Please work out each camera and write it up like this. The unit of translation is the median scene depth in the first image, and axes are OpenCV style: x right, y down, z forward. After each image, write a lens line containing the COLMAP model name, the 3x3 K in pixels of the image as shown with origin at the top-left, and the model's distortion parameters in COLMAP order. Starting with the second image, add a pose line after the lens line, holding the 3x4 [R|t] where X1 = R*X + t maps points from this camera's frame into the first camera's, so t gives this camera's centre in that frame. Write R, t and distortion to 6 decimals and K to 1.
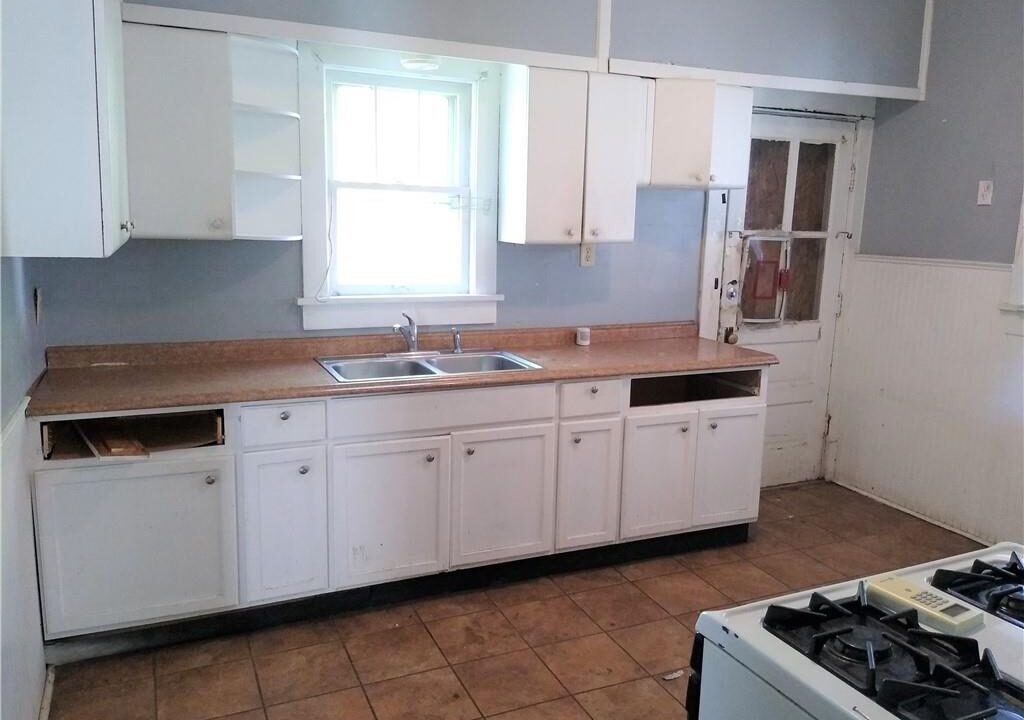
lens RADIAL K [[777.3, 0, 516.3], [0, 777.3, 353.6], [0, 0, 1]] dist [0.066377, -0.093889]
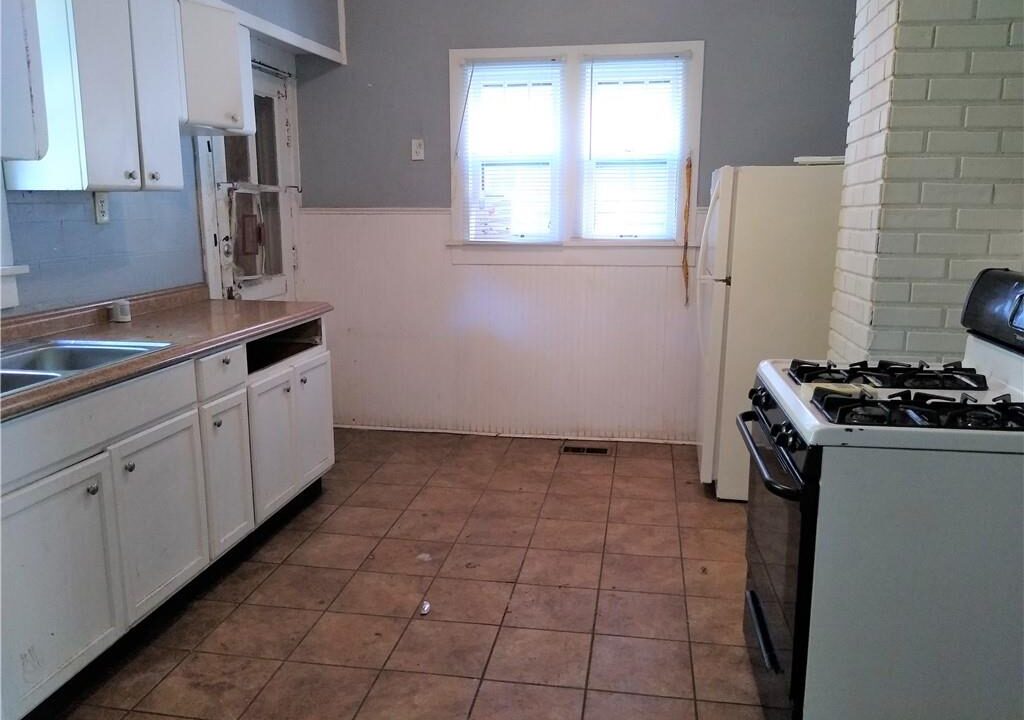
lens RADIAL K [[777.3, 0, 516.3], [0, 777.3, 353.6], [0, 0, 1]] dist [0.066377, -0.093889]
pose [[0.564889, -0.176858, 0.805991, -0.344020], [0.153930, 0.982201, 0.107640, -0.003512], [-0.810682, 0.063262, 0.582059, 0.205218]]
